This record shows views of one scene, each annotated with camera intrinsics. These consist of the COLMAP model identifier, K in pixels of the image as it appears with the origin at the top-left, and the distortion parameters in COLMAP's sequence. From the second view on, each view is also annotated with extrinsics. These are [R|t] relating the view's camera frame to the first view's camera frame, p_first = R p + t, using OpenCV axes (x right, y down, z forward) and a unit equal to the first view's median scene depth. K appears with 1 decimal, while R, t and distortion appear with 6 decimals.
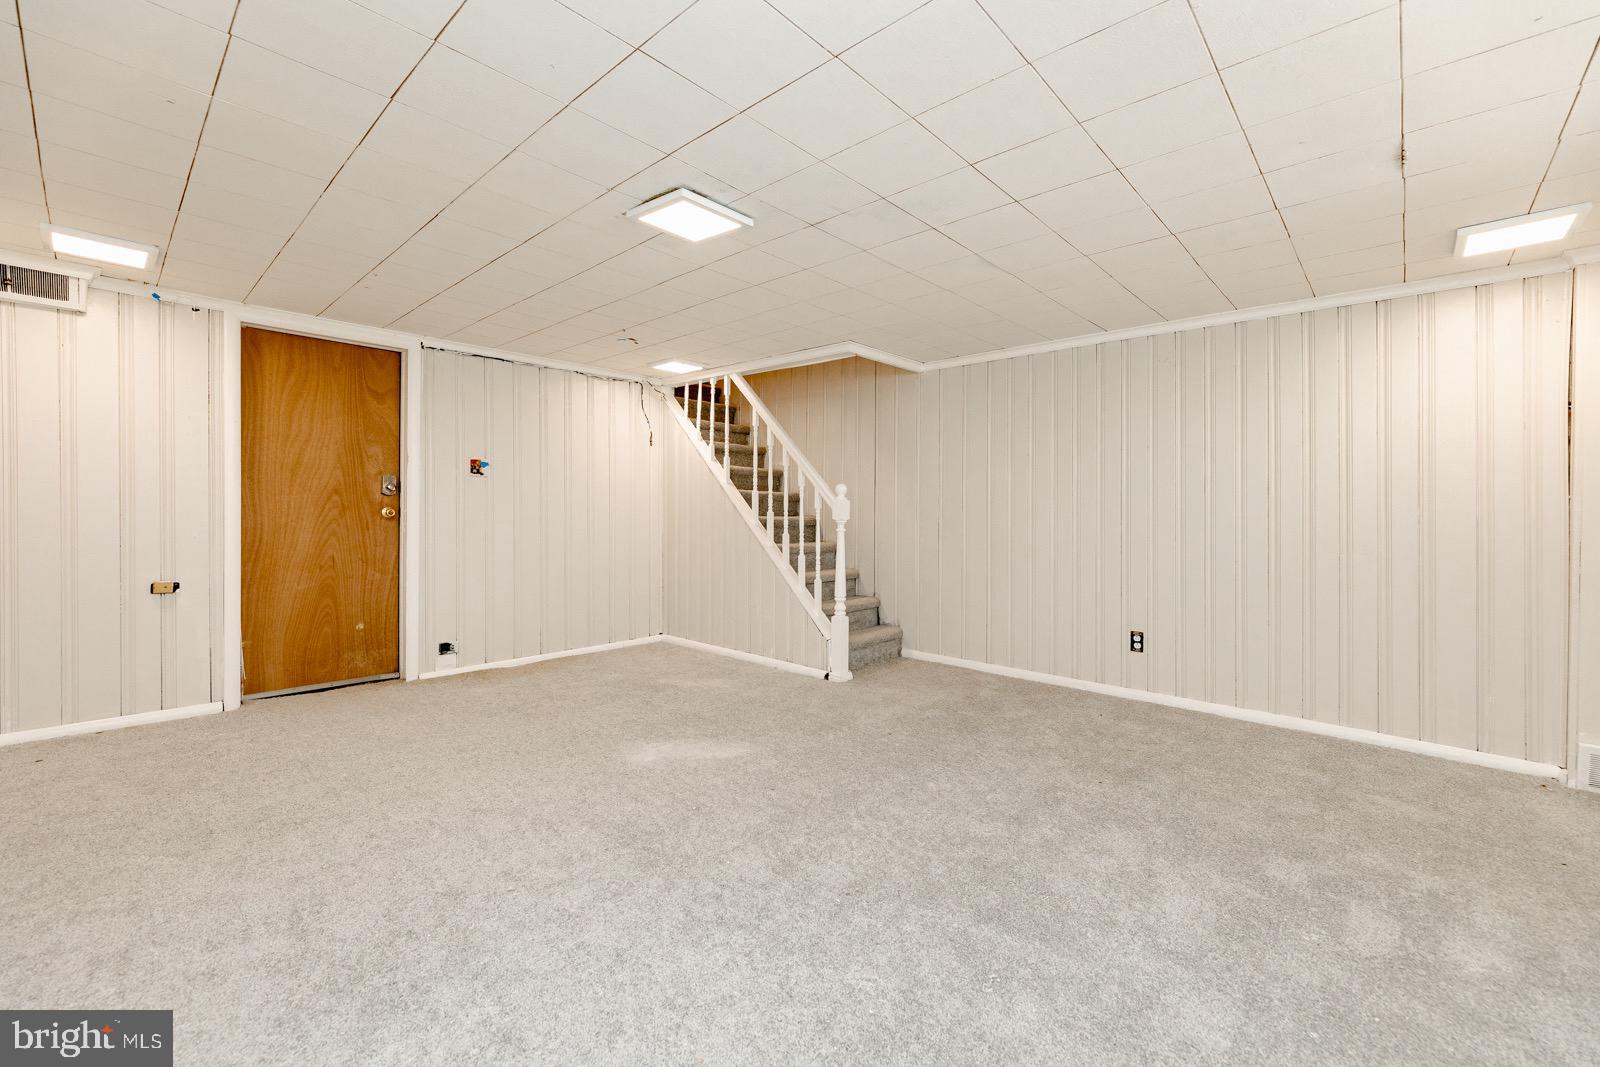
lens RADIAL K [[664.4, 0, 792.1], [0, 664.4, 515.1], [0, 0, 1]] dist [0.000278, -0.000105]
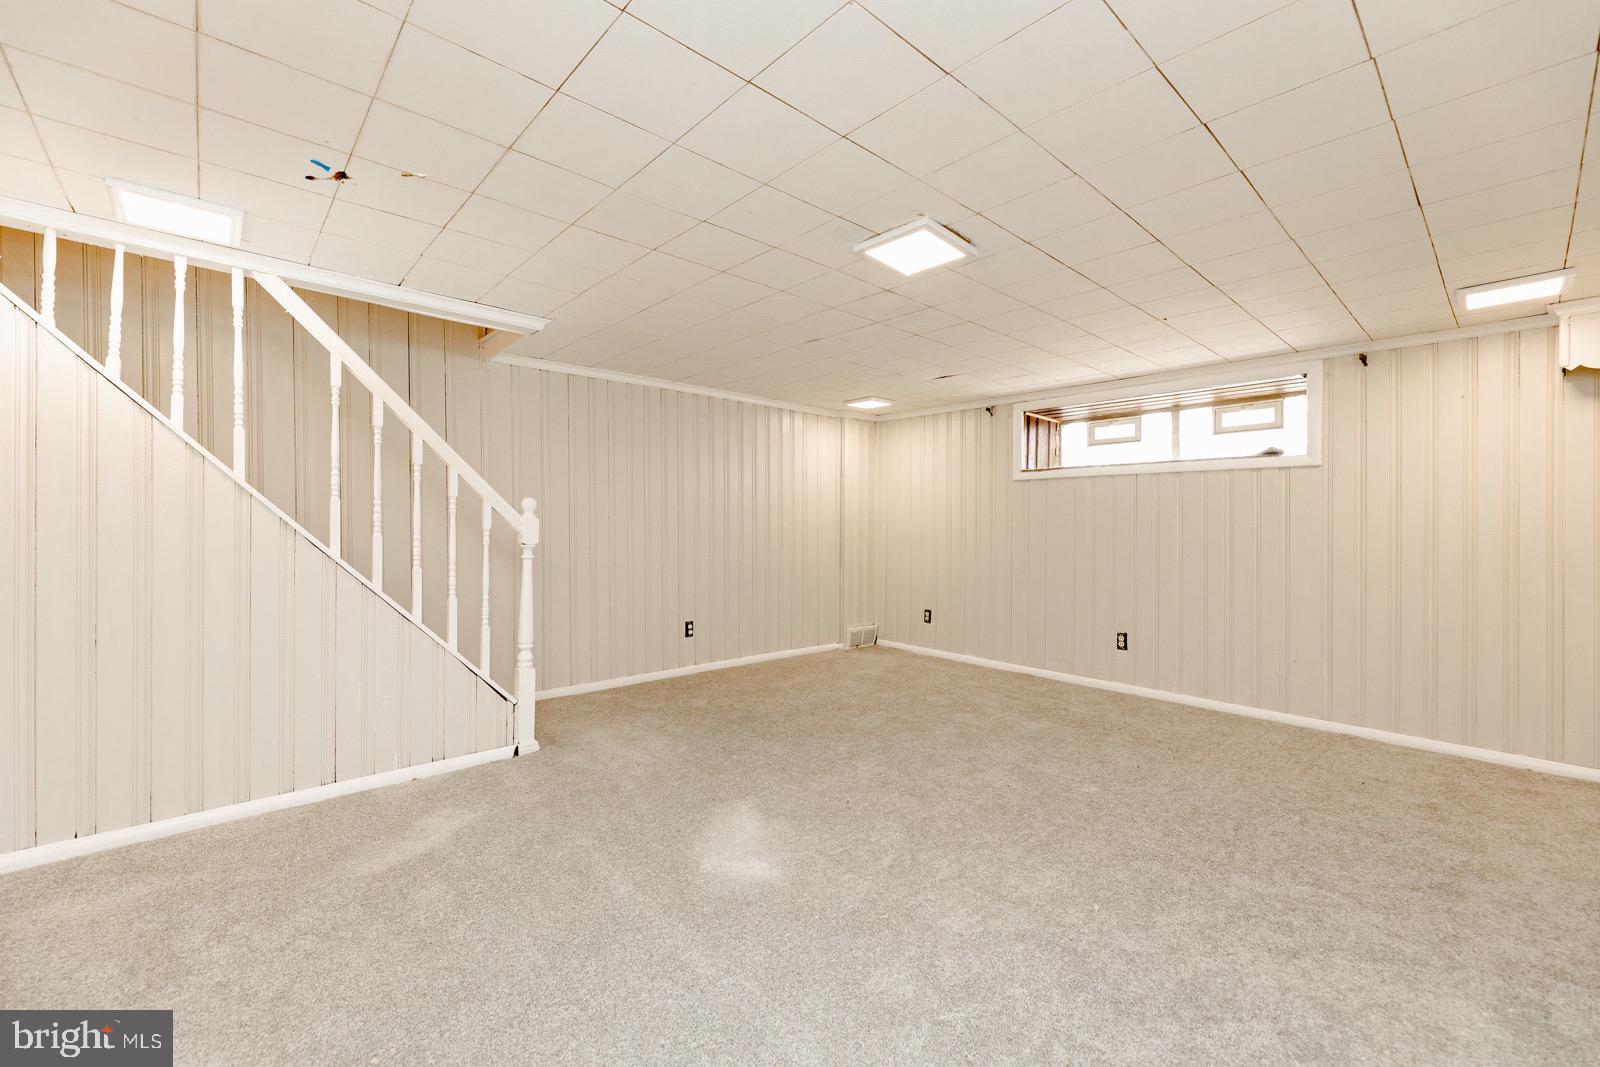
lens RADIAL K [[654.0, 0, 805.1], [0, 654.0, 530.0], [0, 0, 1]] dist [0.001008, -0.000291]
pose [[0.075718, -0.017159, 0.996982, -0.665311], [0.001173, 0.999853, 0.017119, -0.021498], [-0.997129, -0.000126, 0.075727, 0.623040]]
